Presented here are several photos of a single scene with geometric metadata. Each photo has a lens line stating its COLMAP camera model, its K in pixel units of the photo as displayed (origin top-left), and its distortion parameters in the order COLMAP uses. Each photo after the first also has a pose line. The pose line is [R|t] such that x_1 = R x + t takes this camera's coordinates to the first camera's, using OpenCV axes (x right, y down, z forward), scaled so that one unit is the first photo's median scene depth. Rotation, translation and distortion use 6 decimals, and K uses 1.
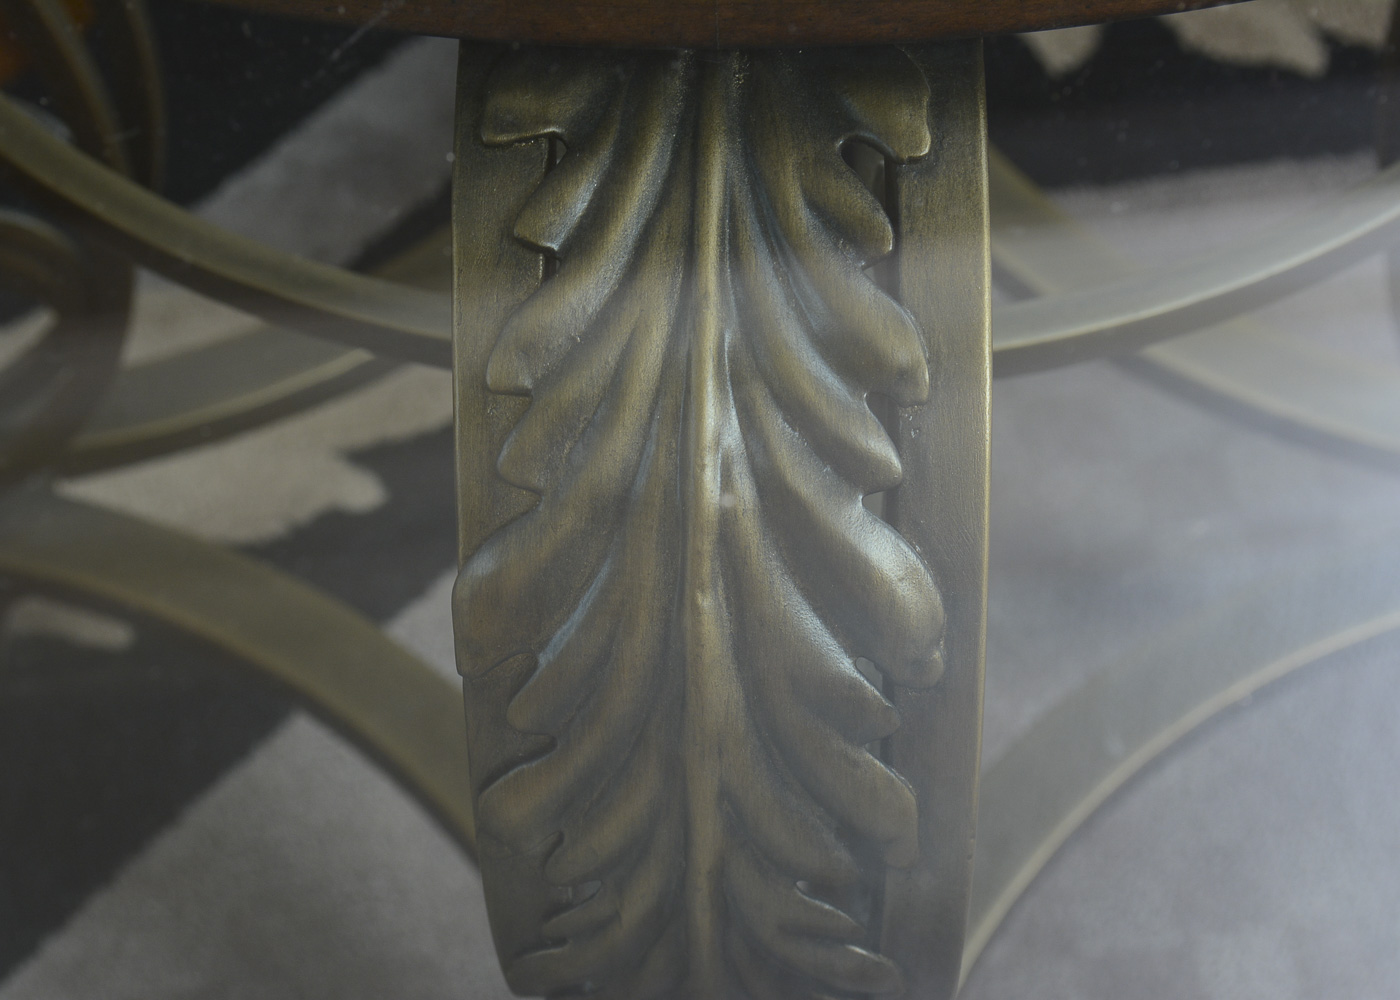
lens RADIAL K [[3448.2, 0, 700.0], [0, 3448.2, 500.0], [0, 0, 1]] dist [0.002335, 0.052071]
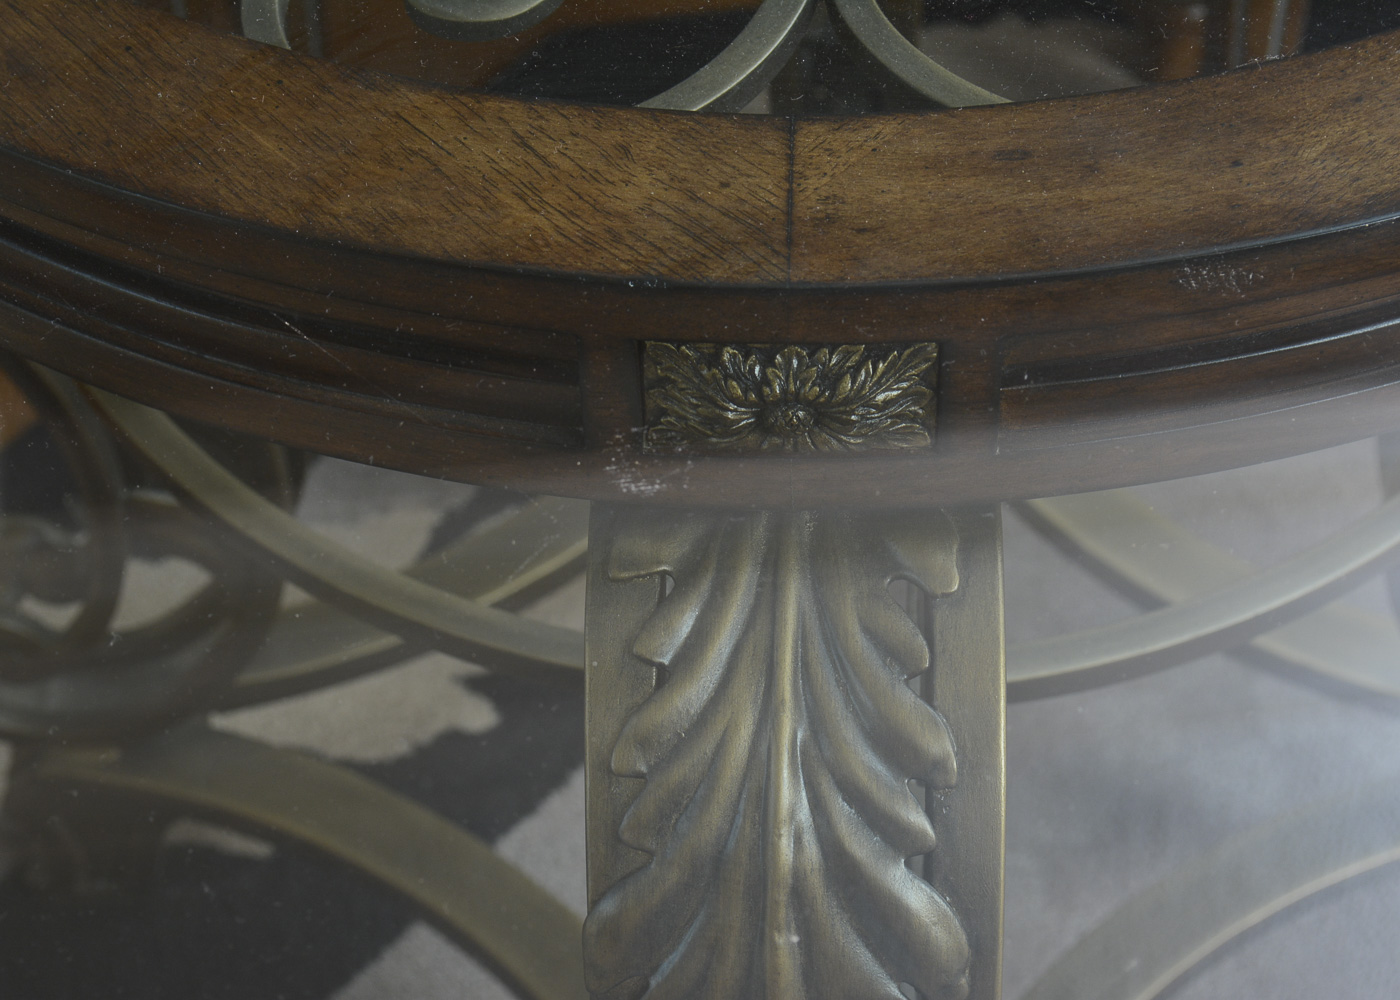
lens RADIAL K [[3448.2, 0, 700.0], [0, 3448.2, 500.0], [0, 0, 1]] dist [0.002335, 0.052071]
pose [[0.999671, 0.005116, -0.025128, 0.002784], [-0.005923, 0.999465, -0.032165, -0.092253], [0.024950, 0.032303, 0.999167, -0.282668]]
